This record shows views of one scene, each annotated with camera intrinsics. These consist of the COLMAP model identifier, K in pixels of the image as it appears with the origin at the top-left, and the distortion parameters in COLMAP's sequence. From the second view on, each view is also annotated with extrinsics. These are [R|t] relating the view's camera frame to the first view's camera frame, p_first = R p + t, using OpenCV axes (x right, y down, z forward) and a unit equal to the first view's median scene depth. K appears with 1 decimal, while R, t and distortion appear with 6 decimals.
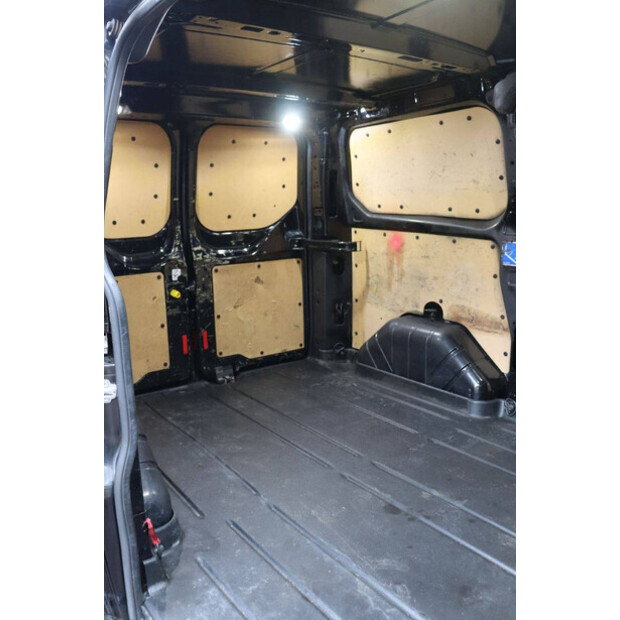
lens RADIAL K [[543.6, 0, 308.2], [0, 543.6, 310.8], [0, 0, 1]] dist [-0.118115, 0.024901]
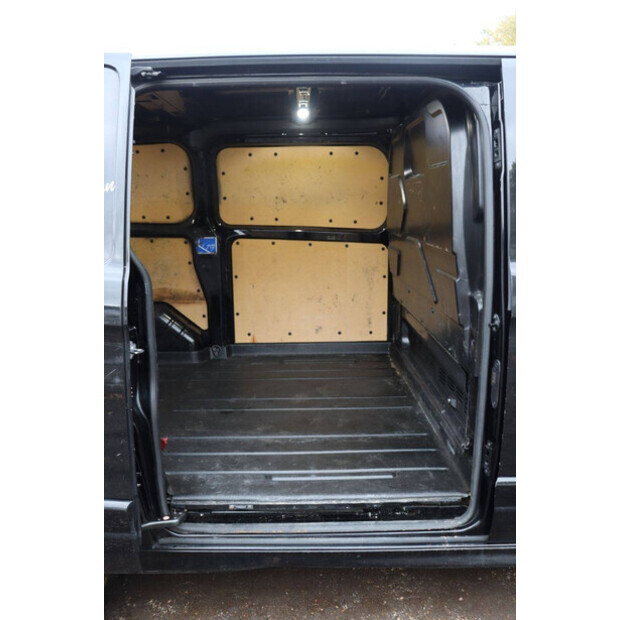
lens RADIAL K [[543.6, 0, 308.4], [0, 543.6, 309.6], [0, 0, 1]] dist [-0.118115, 0.024901]
pose [[0.585915, -0.145212, 0.797256, -1.418678], [0.161007, 0.985061, 0.061092, 0.046460], [-0.794217, 0.092569, 0.600542, -0.217028]]
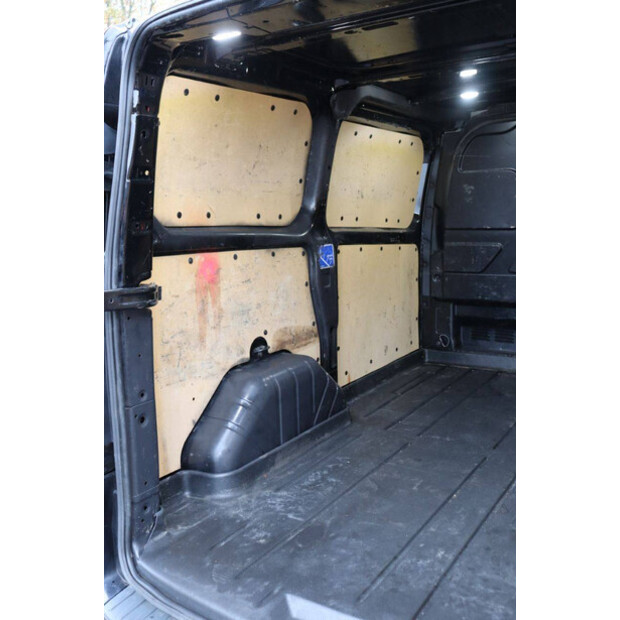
lens RADIAL K [[648.0, 0, 310.8], [0, 648.0, 311.4], [0, 0, 1]] dist [-0.050454, 0.000000]
pose [[-0.368897, -0.109788, 0.922963, -1.643230], [0.221339, 0.954057, 0.201953, -0.567149], [-0.902731, 0.278788, -0.327648, 3.148916]]
